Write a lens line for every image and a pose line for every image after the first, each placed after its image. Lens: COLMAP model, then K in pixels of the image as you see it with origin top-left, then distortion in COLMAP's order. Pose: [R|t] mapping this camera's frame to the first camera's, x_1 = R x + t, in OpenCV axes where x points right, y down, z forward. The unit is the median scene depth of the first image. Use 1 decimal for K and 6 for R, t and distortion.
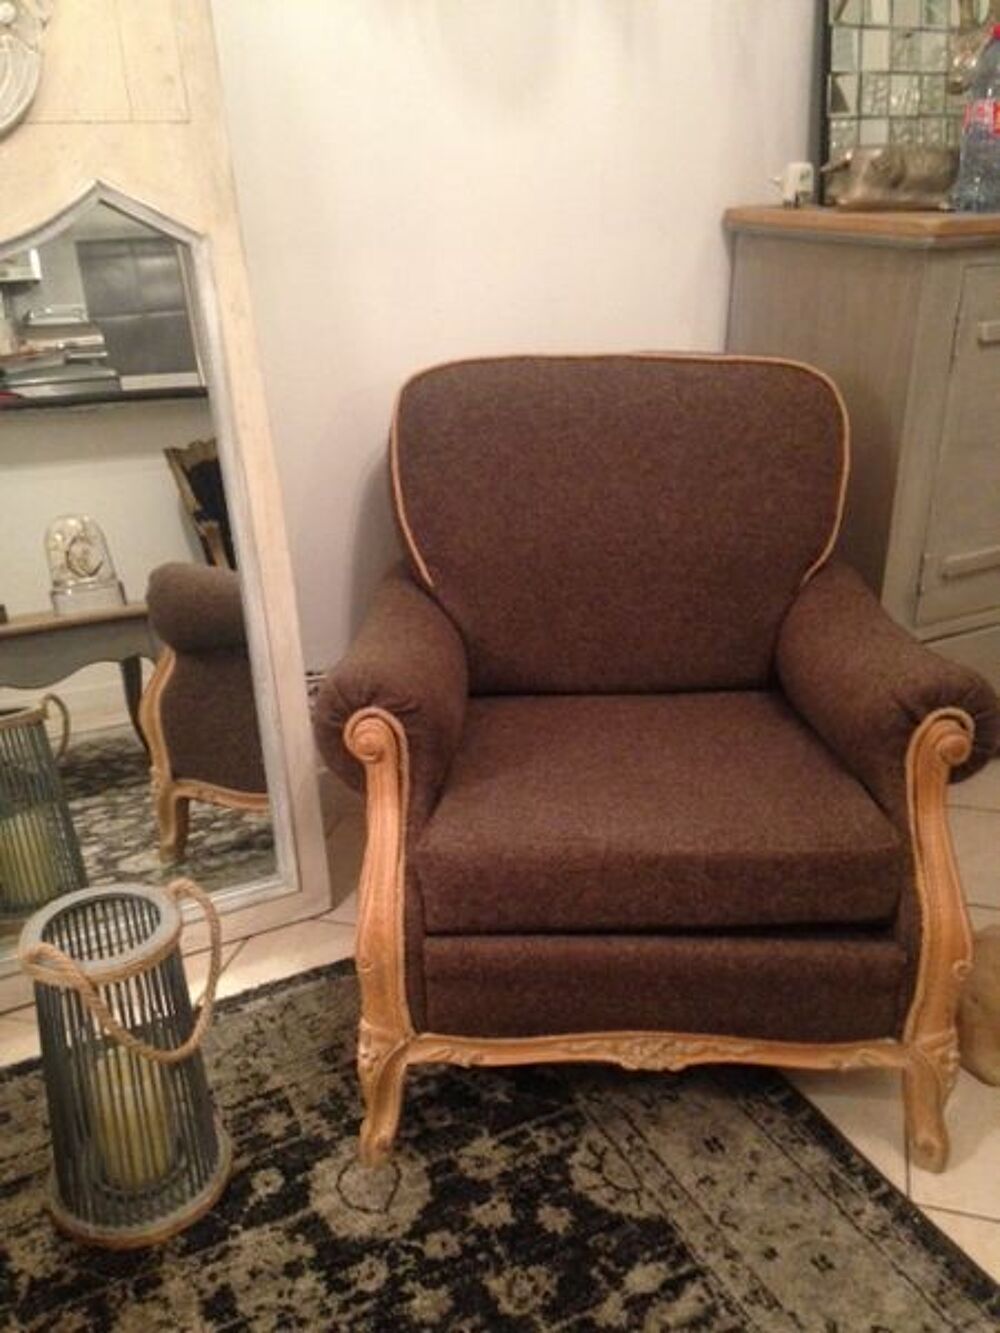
lens RADIAL K [[1199.7, 0, 500.0], [0, 1199.7, 666.5], [0, 0, 1]] dist [0.166515, -0.277939]
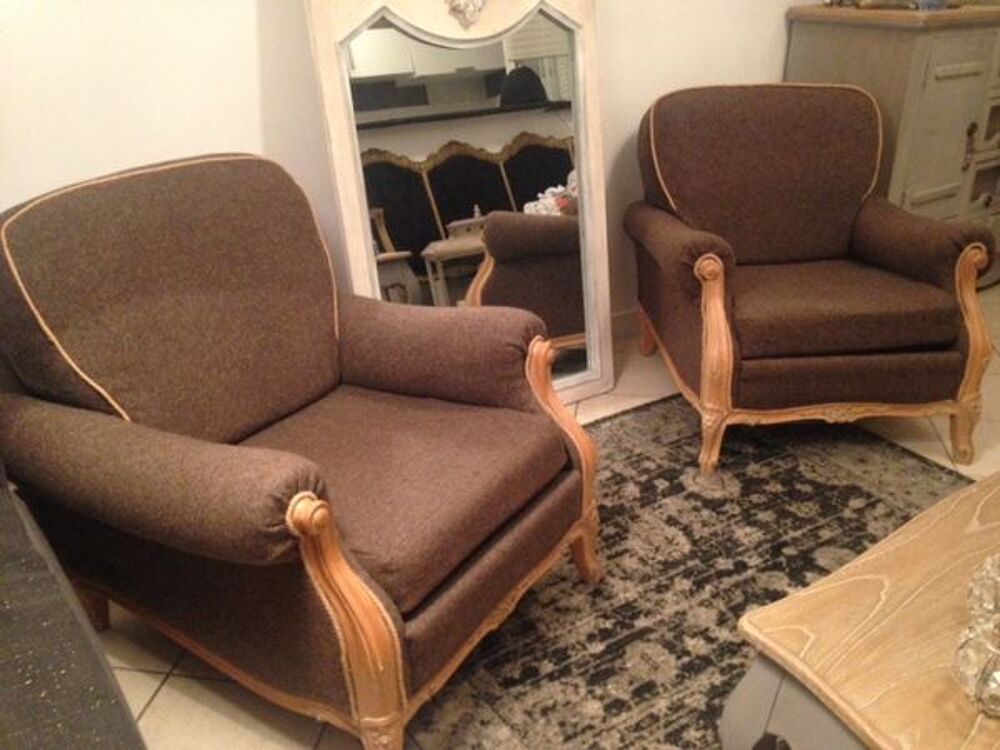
lens RADIAL K [[900.0, 0, 500.0], [0, 900.0, 375.0], [0, 0, 1]] dist [0.166515, -0.277939]
pose [[0.994454, -0.043859, 0.095592, -0.613805], [0.041151, 0.998699, 0.030122, 0.177609], [-0.096789, -0.026021, 0.994965, -0.524829]]
